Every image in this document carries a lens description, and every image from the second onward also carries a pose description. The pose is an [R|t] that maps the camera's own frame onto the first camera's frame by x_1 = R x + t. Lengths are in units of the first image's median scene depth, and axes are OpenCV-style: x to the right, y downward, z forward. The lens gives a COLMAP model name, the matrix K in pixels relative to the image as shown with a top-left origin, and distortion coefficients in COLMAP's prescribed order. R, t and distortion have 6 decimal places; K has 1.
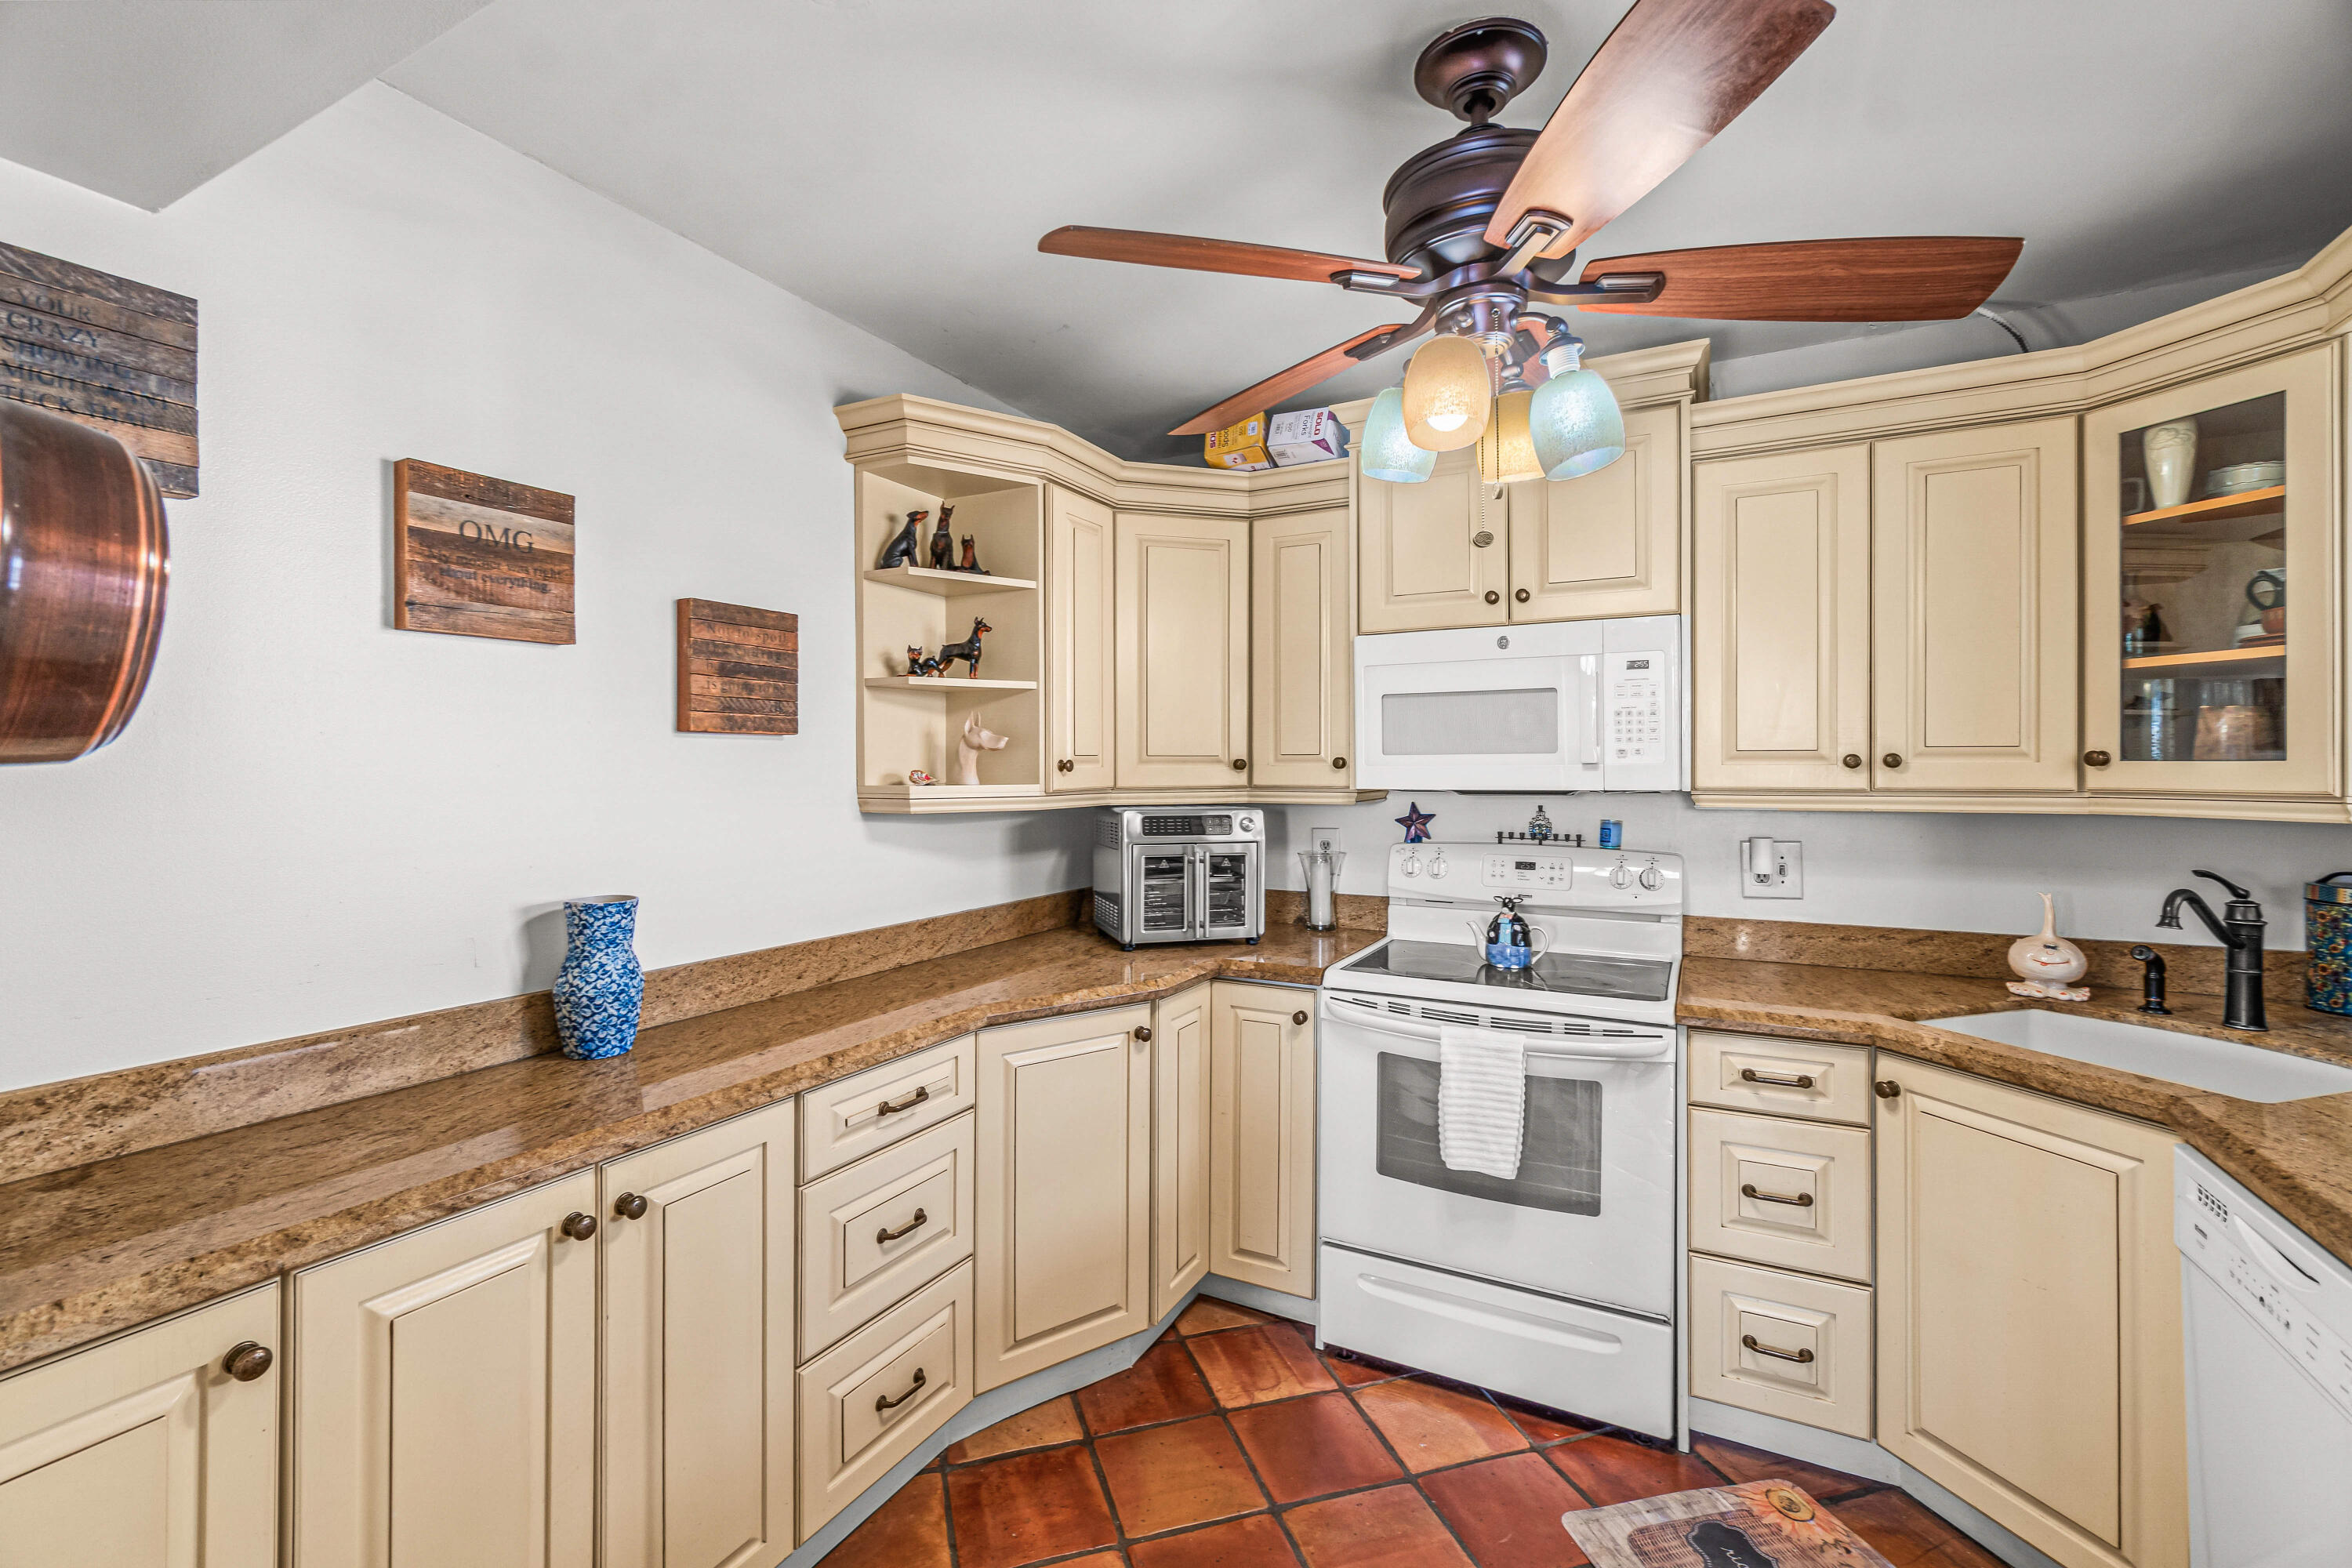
lens RADIAL K [[1025.8, 0, 1175.4], [0, 1025.8, 766.1], [0, 0, 1]] dist [-0.006436, 0.001082]
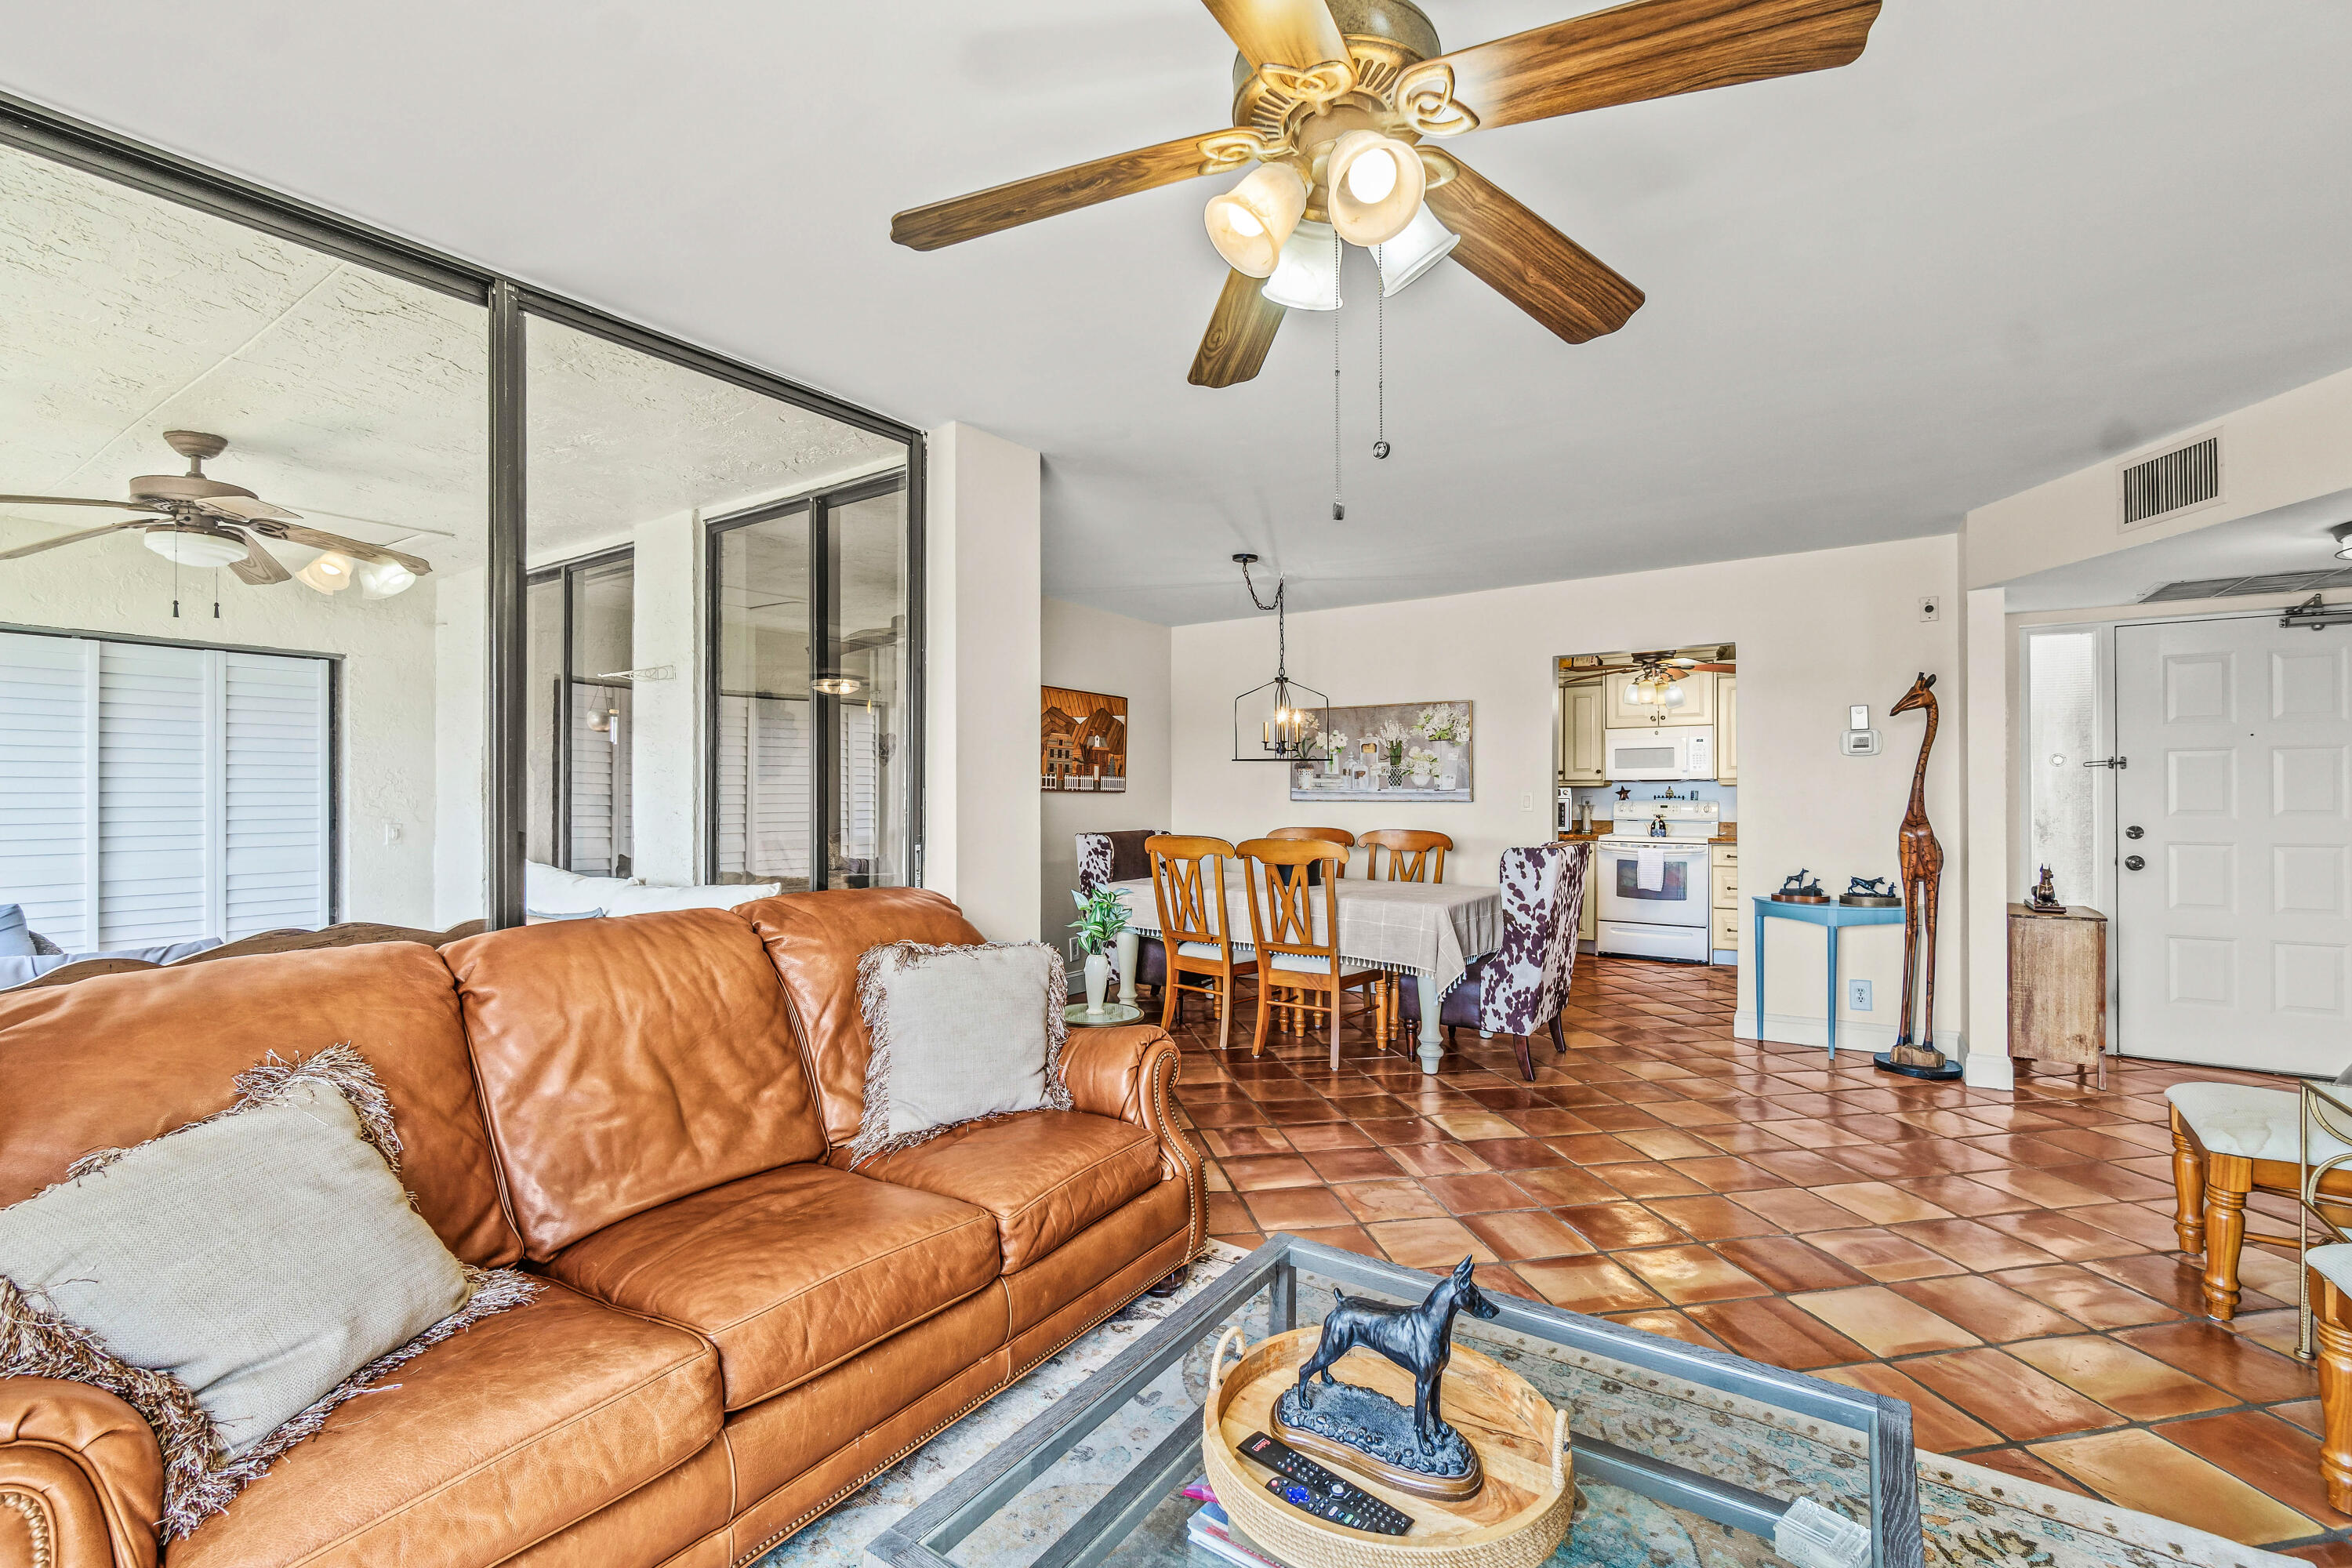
lens RADIAL K [[1029.5, 0, 1191.4], [0, 1029.5, 788.5], [0, 0, 1]] dist [-0.002029, -0.000027]
pose [[0.994091, -0.003834, -0.108479, -0.743593], [0.003854, 0.999993, -0.000031, 0.044400], [0.108479, -0.000388, 0.994099, -2.256328]]
